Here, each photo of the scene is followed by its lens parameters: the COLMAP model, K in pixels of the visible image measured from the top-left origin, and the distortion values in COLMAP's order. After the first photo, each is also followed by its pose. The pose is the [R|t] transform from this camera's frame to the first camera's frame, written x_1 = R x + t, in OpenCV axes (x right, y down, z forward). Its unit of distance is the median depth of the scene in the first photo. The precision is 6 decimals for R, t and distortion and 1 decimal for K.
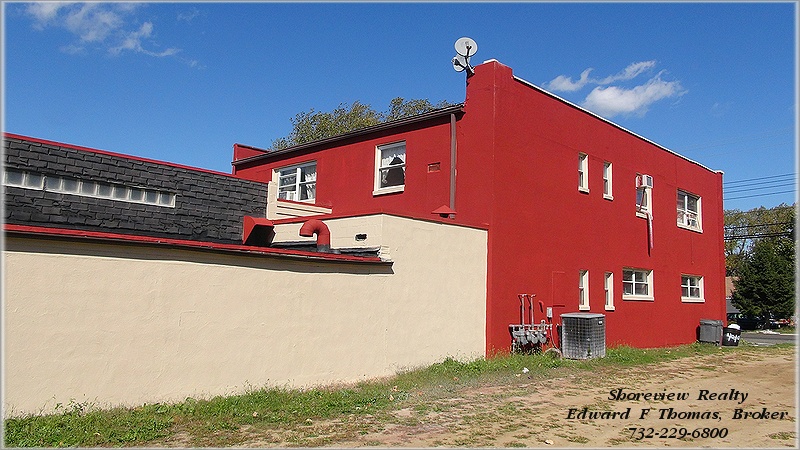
lens RADIAL K [[608.5, 0, 400.0], [0, 608.5, 225.0], [0, 0, 1]] dist [-0.000326, -0.001069]
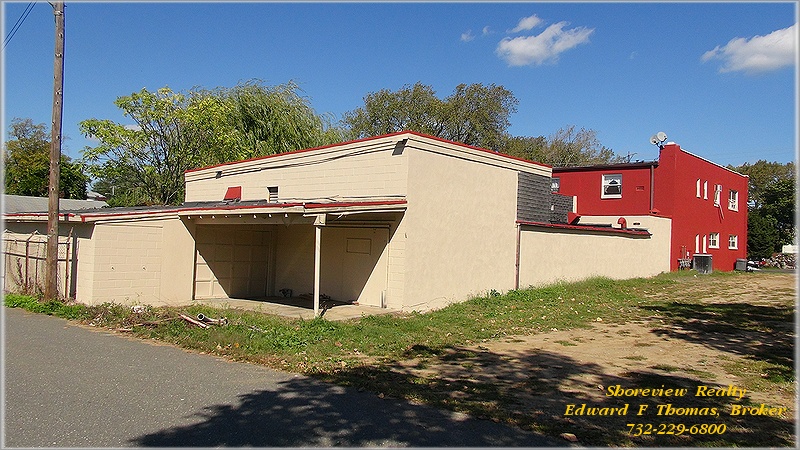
lens RADIAL K [[608.5, 0, 400.0], [0, 608.5, 225.0], [0, 0, 1]] dist [-0.000326, -0.001069]
pose [[0.998222, 0.001334, 0.059595, -0.881702], [-0.006428, 0.996329, 0.085364, -0.136294], [-0.059263, -0.085596, 0.994566, -1.072769]]
